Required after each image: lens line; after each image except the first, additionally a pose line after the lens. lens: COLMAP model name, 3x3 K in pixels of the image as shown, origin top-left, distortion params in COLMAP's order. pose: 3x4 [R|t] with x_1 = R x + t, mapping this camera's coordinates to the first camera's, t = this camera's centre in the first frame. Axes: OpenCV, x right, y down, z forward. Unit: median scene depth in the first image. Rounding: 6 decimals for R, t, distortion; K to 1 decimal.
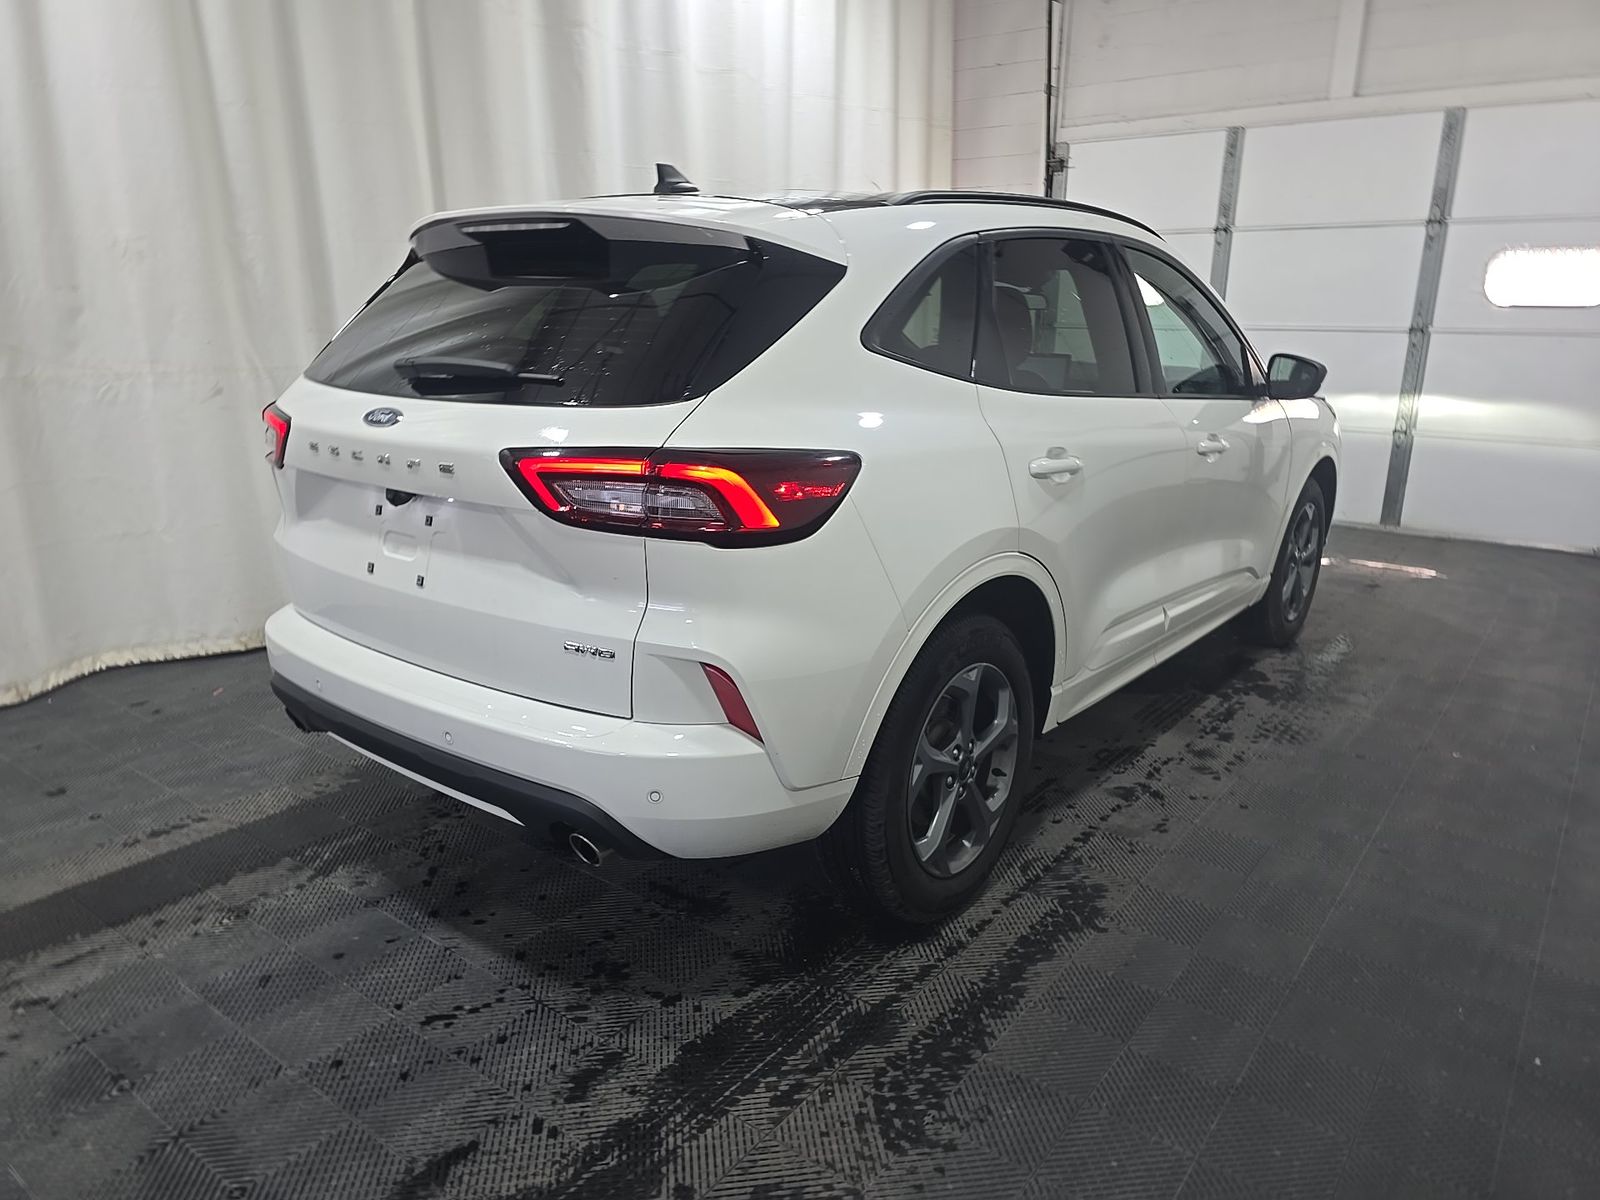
lens RADIAL K [[1098.9, 0, 817.3], [0, 1098.9, 599.5], [0, 0, 1]] dist [0.043657, -0.039180]
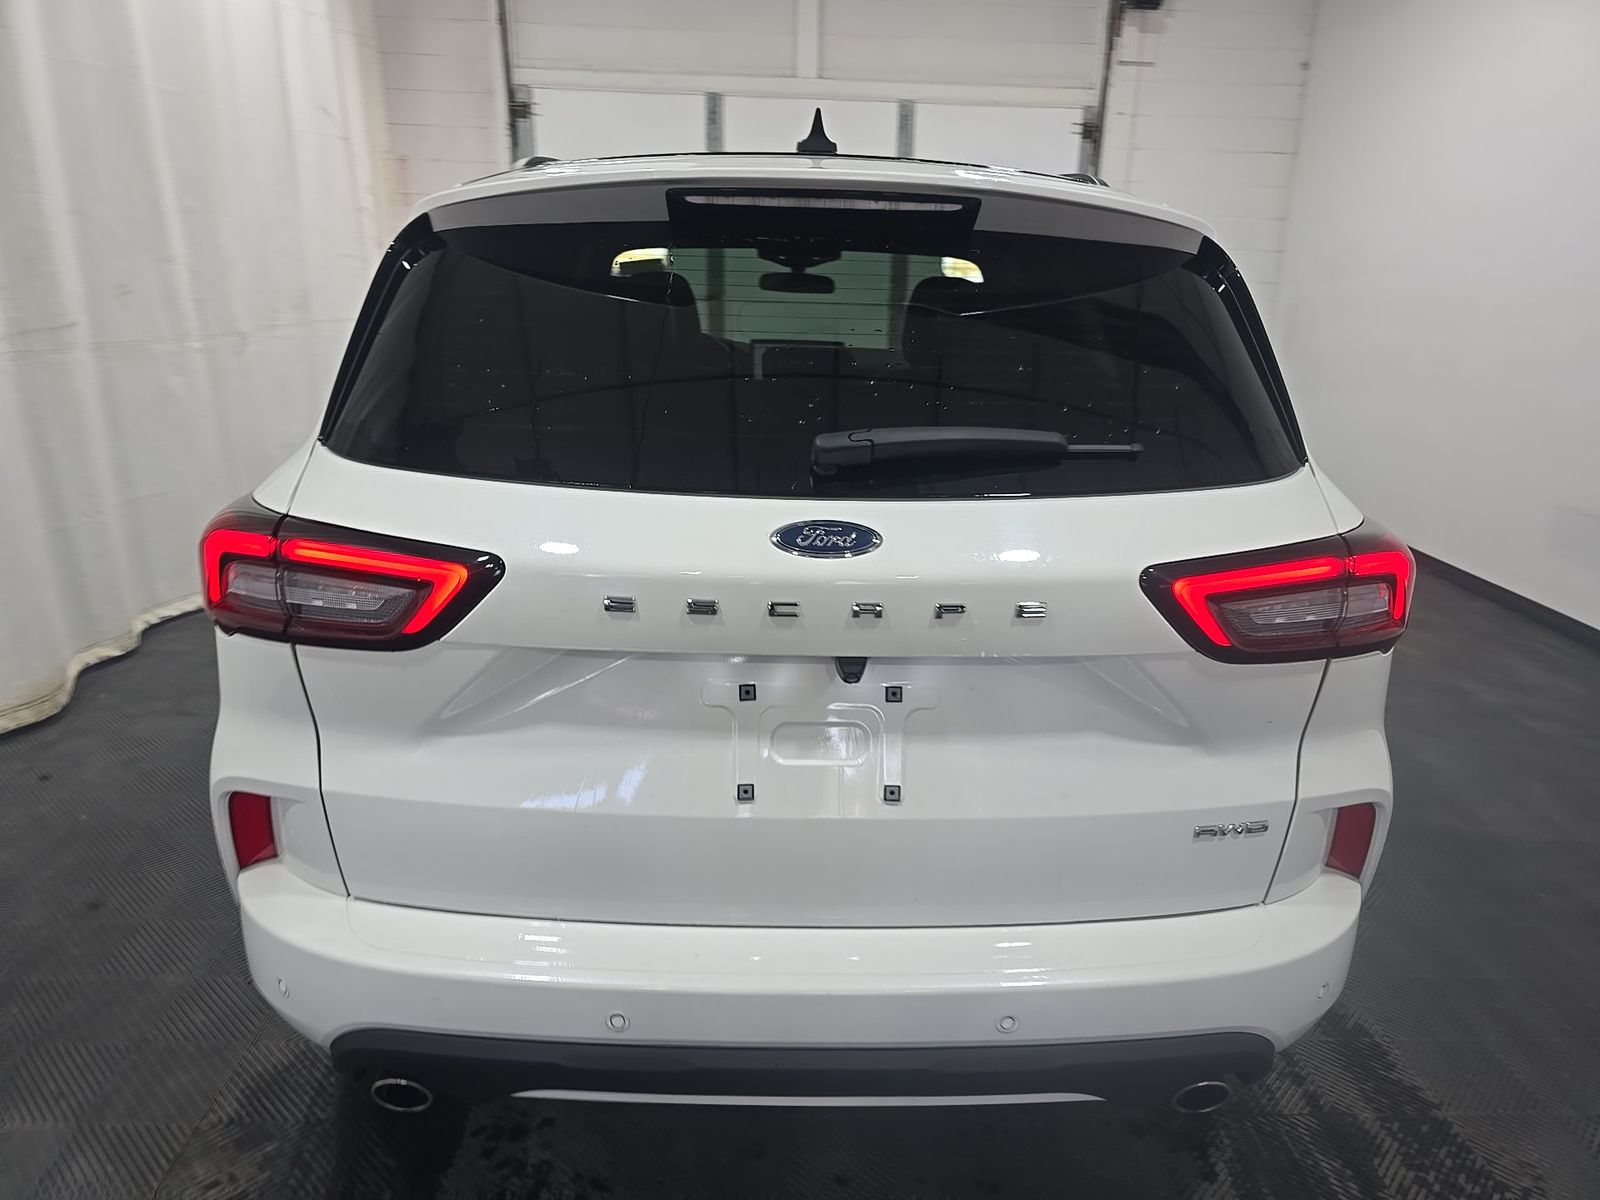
lens RADIAL K [[1098.9, 0, 817.3], [0, 1098.9, 599.5], [0, 0, 1]] dist [0.043657, -0.039180]
pose [[0.768467, -0.171675, 0.616431, -0.722387], [0.144549, 0.985011, 0.094123, -0.179613], [-0.623350, 0.016774, 0.781763, 0.531860]]
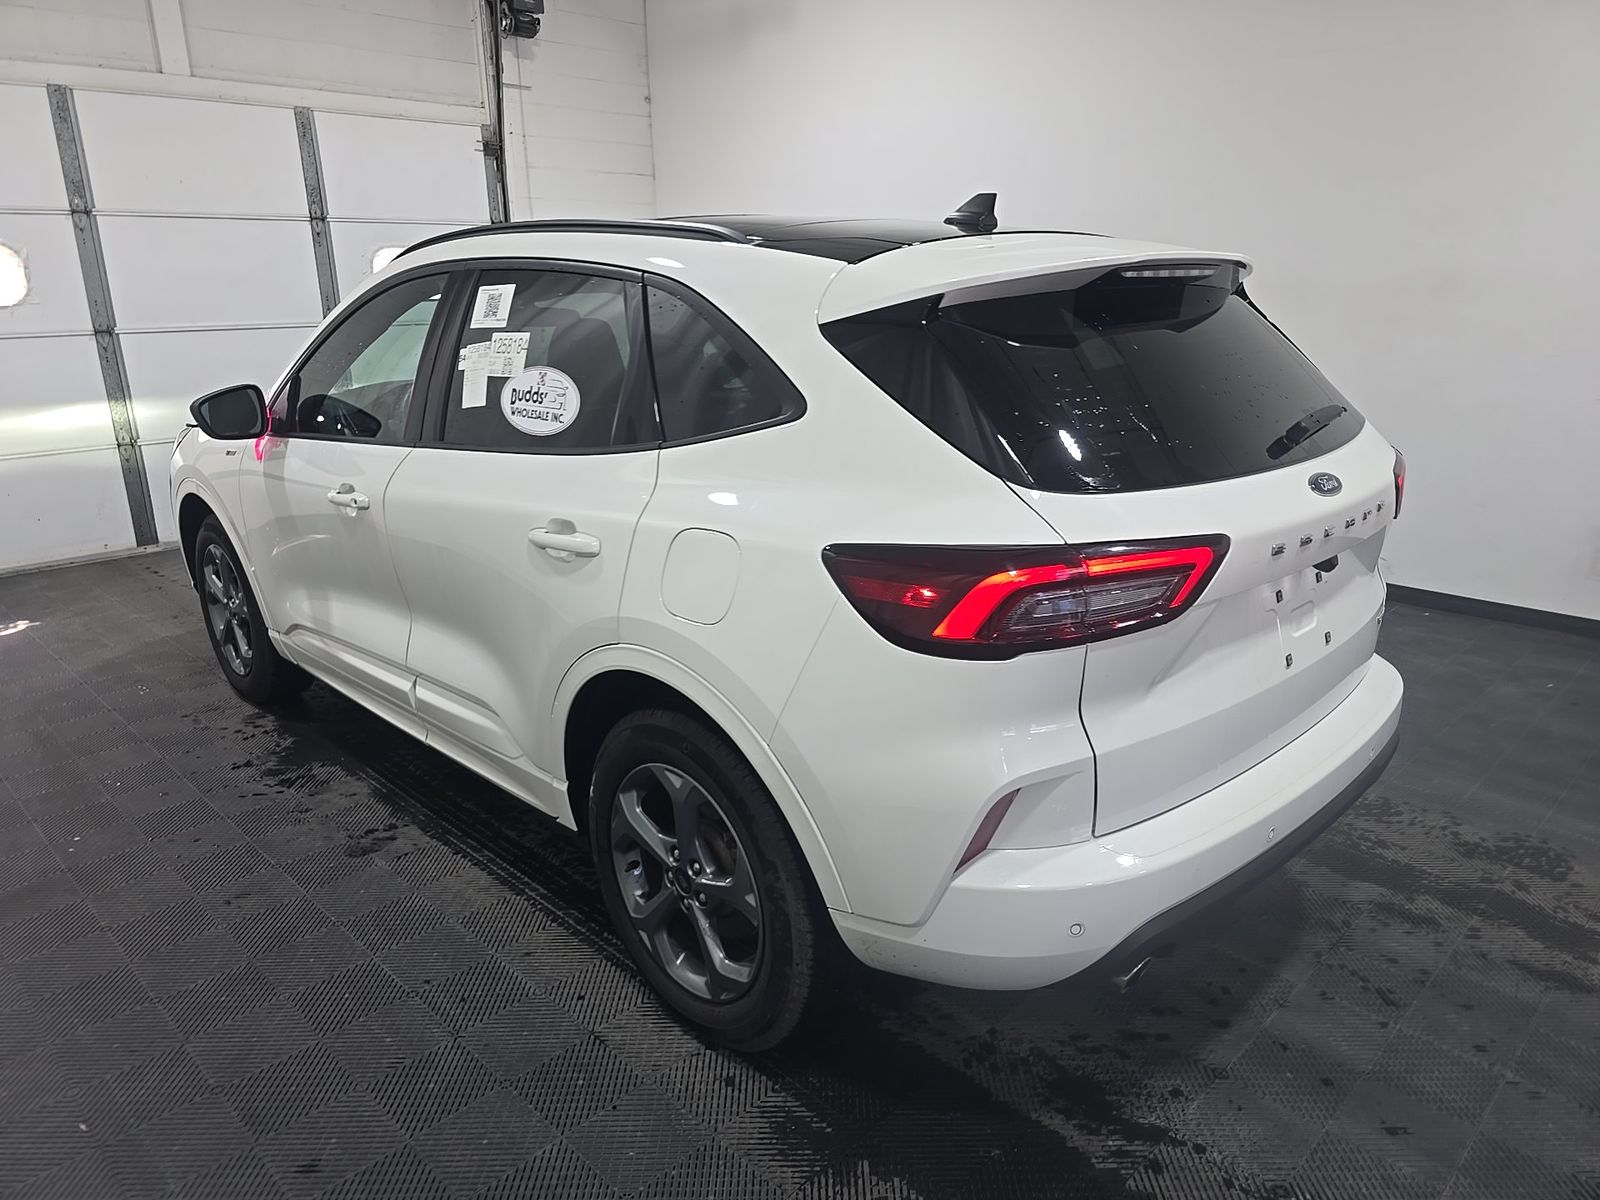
lens RADIAL K [[1098.9, 0, 817.3], [0, 1098.9, 599.5], [0, 0, 1]] dist [0.043657, -0.039180]
pose [[0.116581, -0.295466, 0.948213, -1.311695], [0.268321, 0.928591, 0.256362, -0.416245], [-0.956249, 0.224539, 0.187536, 1.220537]]
